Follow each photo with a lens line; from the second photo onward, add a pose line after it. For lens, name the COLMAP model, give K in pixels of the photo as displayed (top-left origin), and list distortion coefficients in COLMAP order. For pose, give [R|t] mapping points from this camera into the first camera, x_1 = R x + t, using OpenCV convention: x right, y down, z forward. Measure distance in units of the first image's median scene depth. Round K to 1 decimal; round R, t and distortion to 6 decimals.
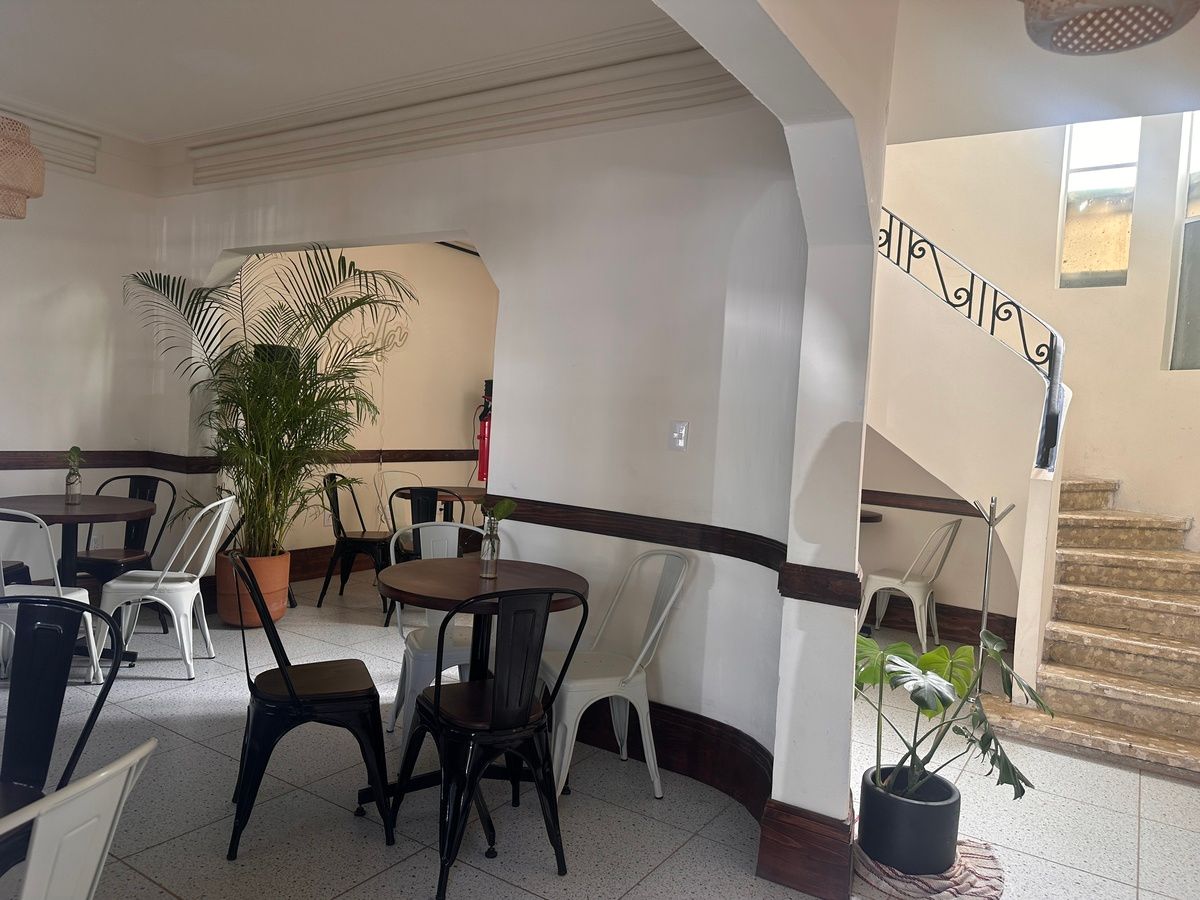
lens RADIAL K [[844.1, 0, 603.1], [0, 844.1, 446.8], [0, 0, 1]] dist [0.012203, -0.021732]
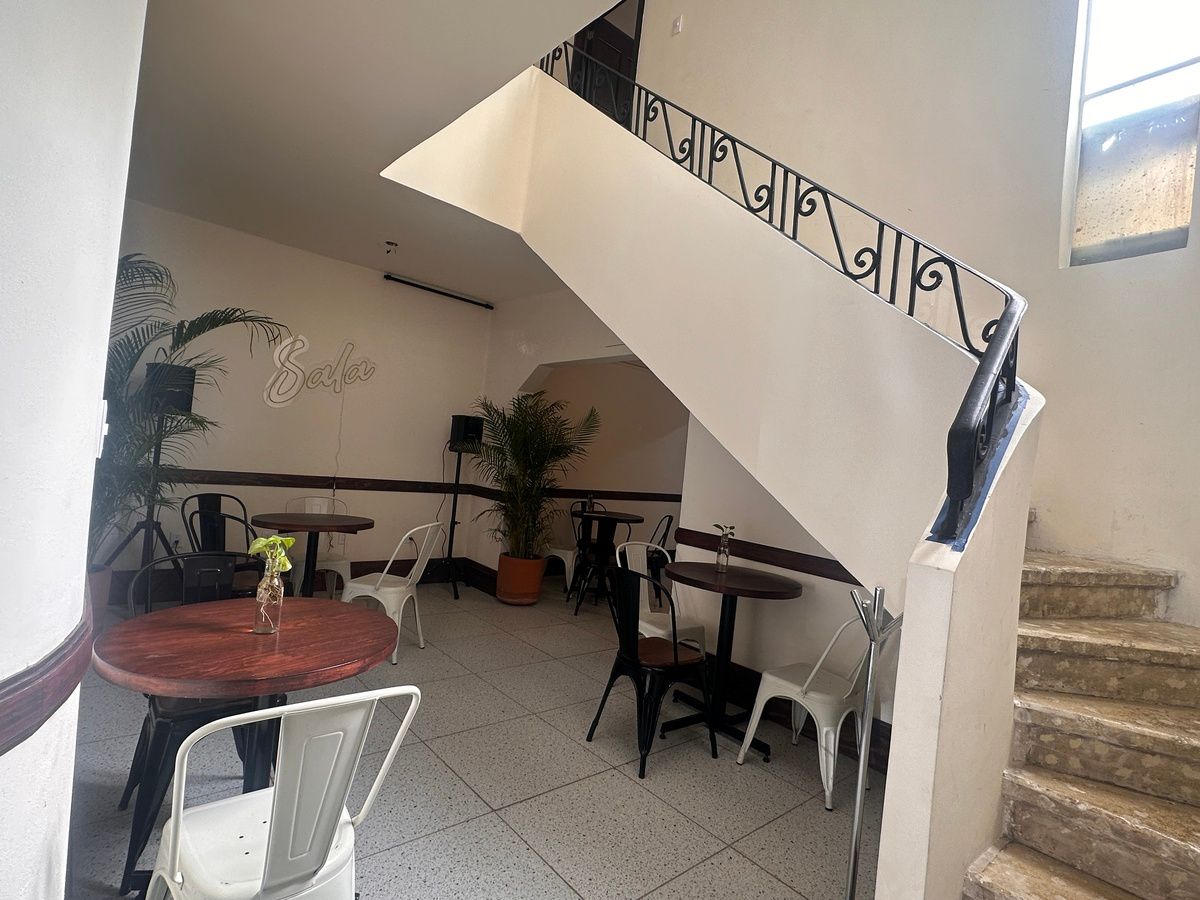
lens RADIAL K [[595.1, 0, 604.4], [0, 595.1, 449.4], [0, 0, 1]] dist [-0.005651, 0.000898]
pose [[0.962600, 0.031641, -0.269073, 0.385478], [-0.052658, 0.996068, -0.071250, 0.006469], [0.265760, 0.082754, 0.960481, 0.566018]]
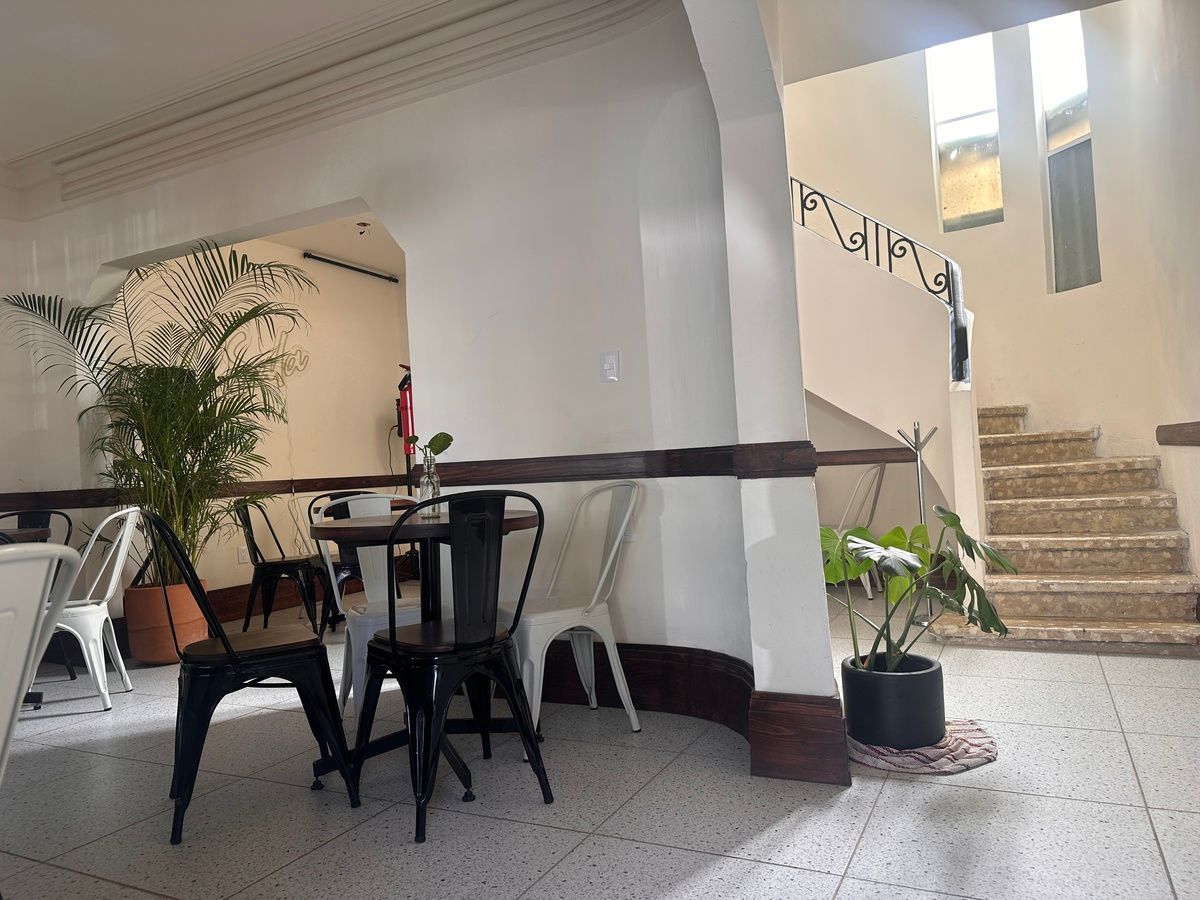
lens RADIAL K [[844.1, 0, 602.9], [0, 844.1, 447.1], [0, 0, 1]] dist [0.012203, -0.021732]
pose [[0.987310, -0.117334, 0.107016, -0.024222], [0.124108, 0.990515, -0.058976, 0.101090], [-0.099081, 0.071509, 0.992507, 0.026375]]
